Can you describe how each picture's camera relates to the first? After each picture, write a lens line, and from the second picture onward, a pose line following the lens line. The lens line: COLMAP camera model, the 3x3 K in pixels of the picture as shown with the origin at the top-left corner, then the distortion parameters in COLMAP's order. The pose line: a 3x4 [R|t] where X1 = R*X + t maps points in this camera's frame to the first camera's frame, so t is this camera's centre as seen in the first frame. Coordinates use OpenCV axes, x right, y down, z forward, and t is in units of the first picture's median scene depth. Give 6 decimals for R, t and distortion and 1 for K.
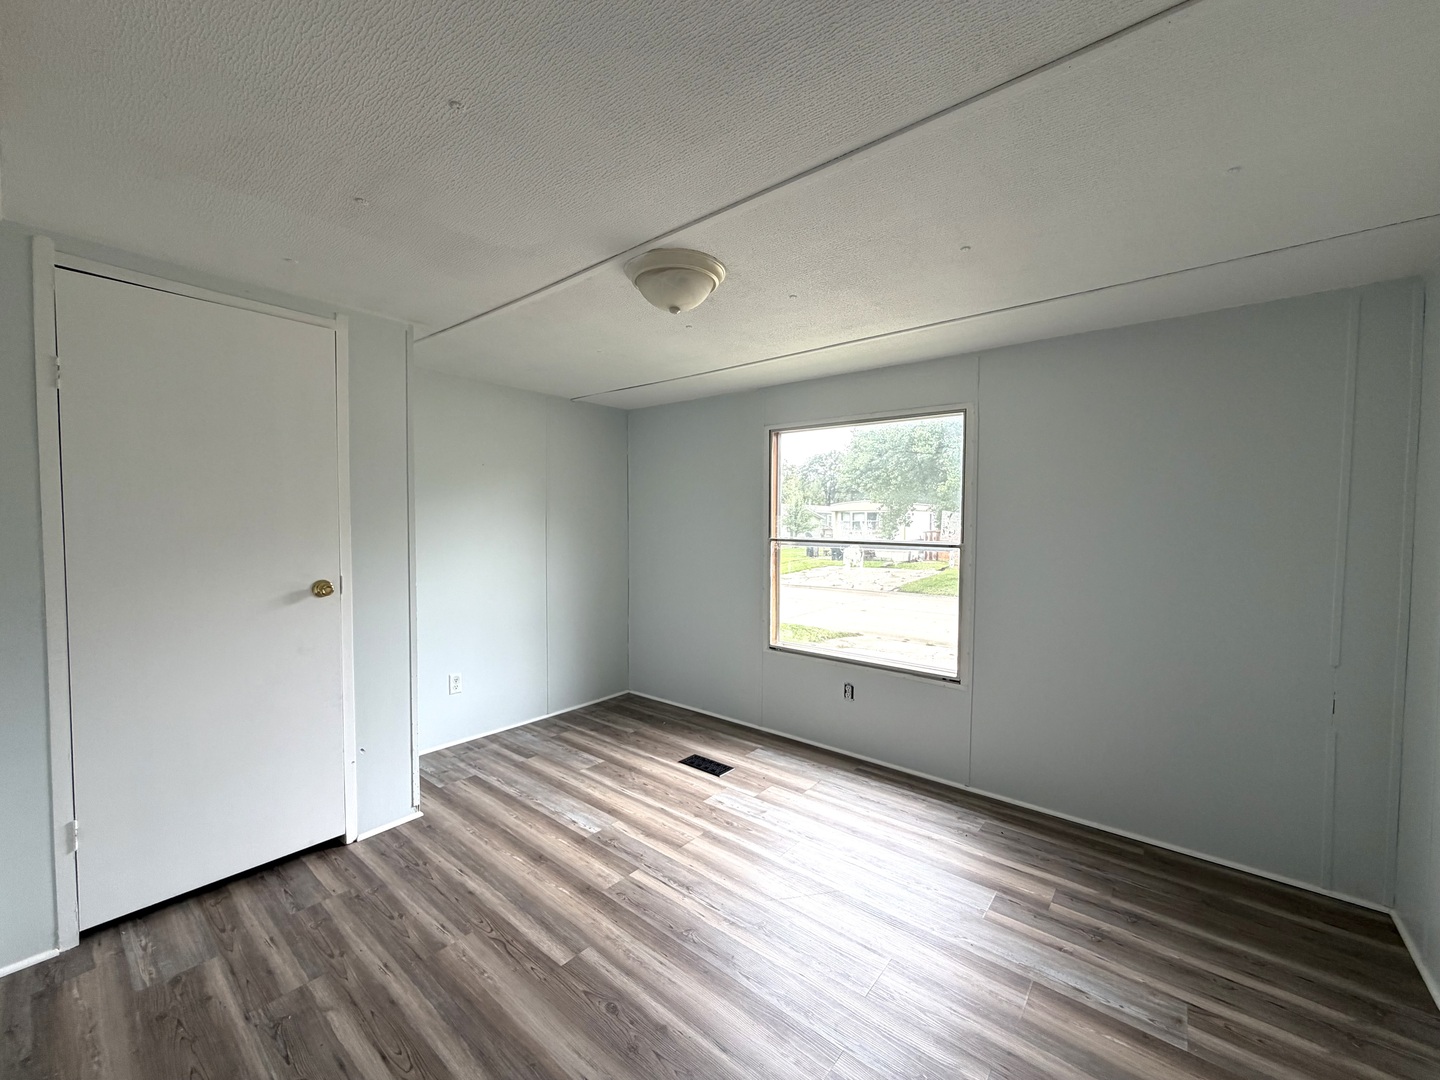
lens RADIAL K [[569.6, 0, 719.6], [0, 569.6, 533.9], [0, 0, 1]] dist [0.001509, -0.000439]
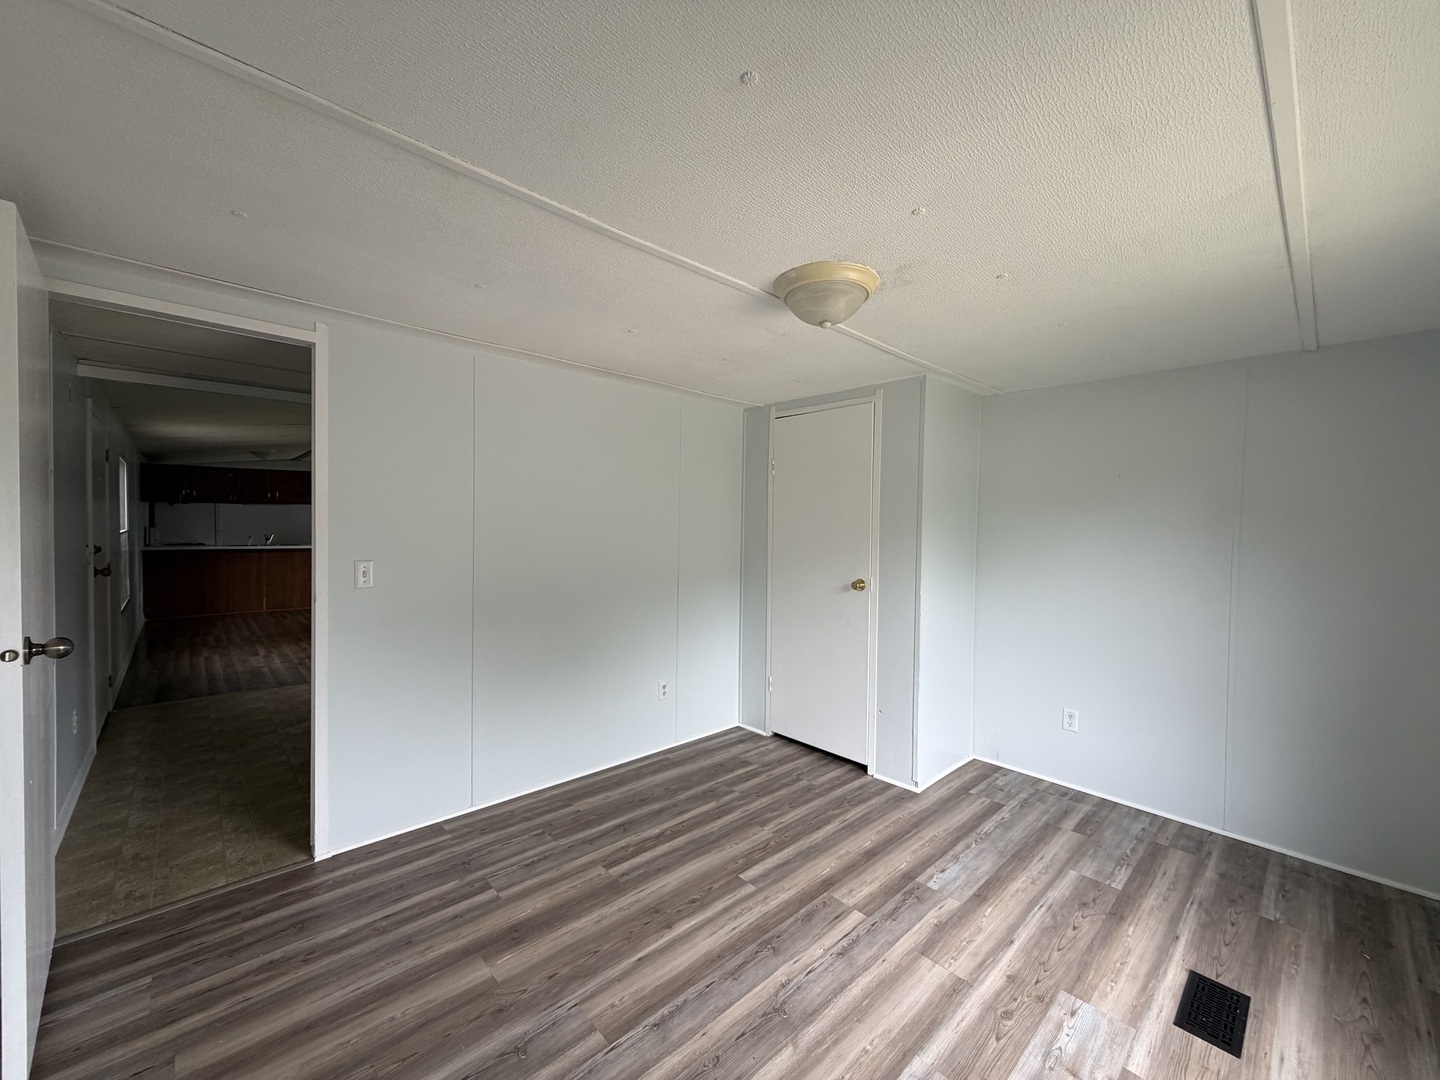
lens RADIAL K [[569.6, 0, 713.2], [0, 569.6, 537.5], [0, 0, 1]] dist [0.001509, -0.000439]
pose [[-0.132218, 0.013080, -0.991134, 0.718451], [-0.038922, 0.999073, 0.018377, -0.033890], [0.990456, 0.041007, -0.131586, 0.755525]]
